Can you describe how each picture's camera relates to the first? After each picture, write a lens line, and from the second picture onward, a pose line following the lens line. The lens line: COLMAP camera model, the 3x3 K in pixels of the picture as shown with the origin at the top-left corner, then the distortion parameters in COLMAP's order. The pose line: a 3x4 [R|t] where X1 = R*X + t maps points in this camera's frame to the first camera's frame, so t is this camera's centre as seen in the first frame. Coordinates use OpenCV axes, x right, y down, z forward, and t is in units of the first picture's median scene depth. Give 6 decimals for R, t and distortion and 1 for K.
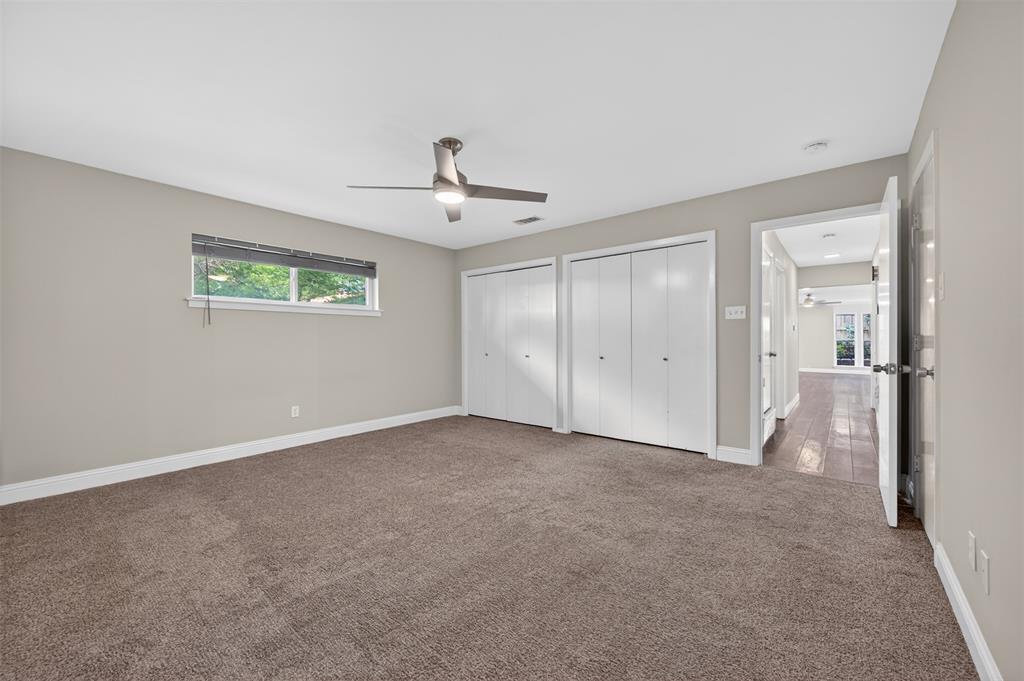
lens RADIAL K [[404.7, 0, 516.5], [0, 404.7, 341.3], [0, 0, 1]] dist [0.001910, 0.000078]
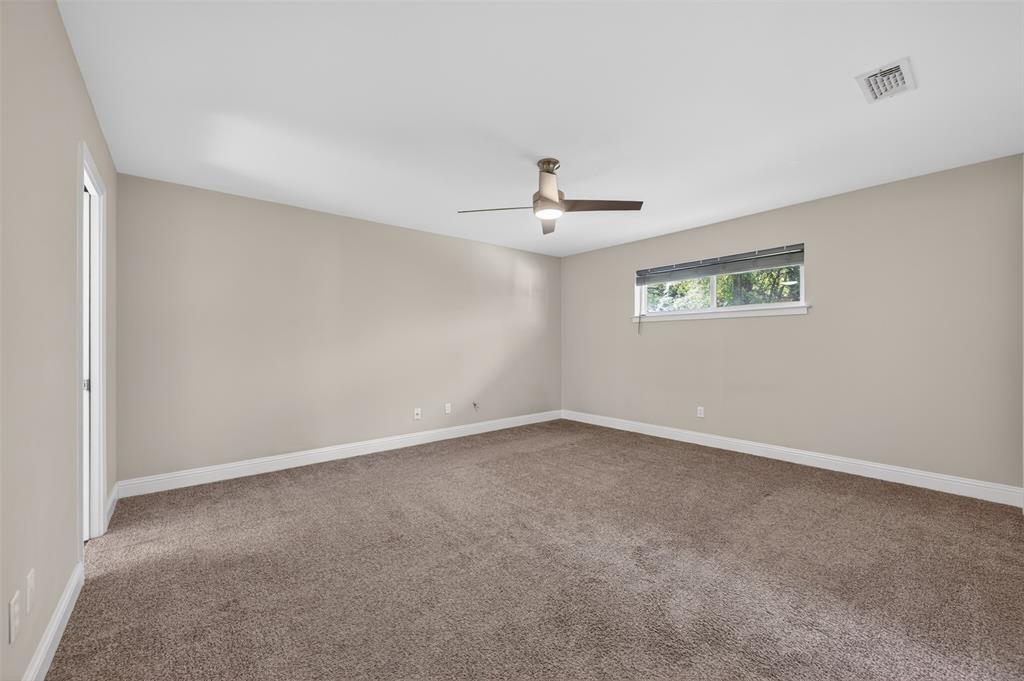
lens RADIAL K [[404.7, 0, 516.9], [0, 404.7, 340.3], [0, 0, 1]] dist [0.001910, 0.000078]
pose [[-0.198869, -0.003502, -0.980020, 0.588761], [-0.000731, 0.999994, -0.003425, -0.011037], [0.980026, 0.000036, -0.198870, 0.732883]]
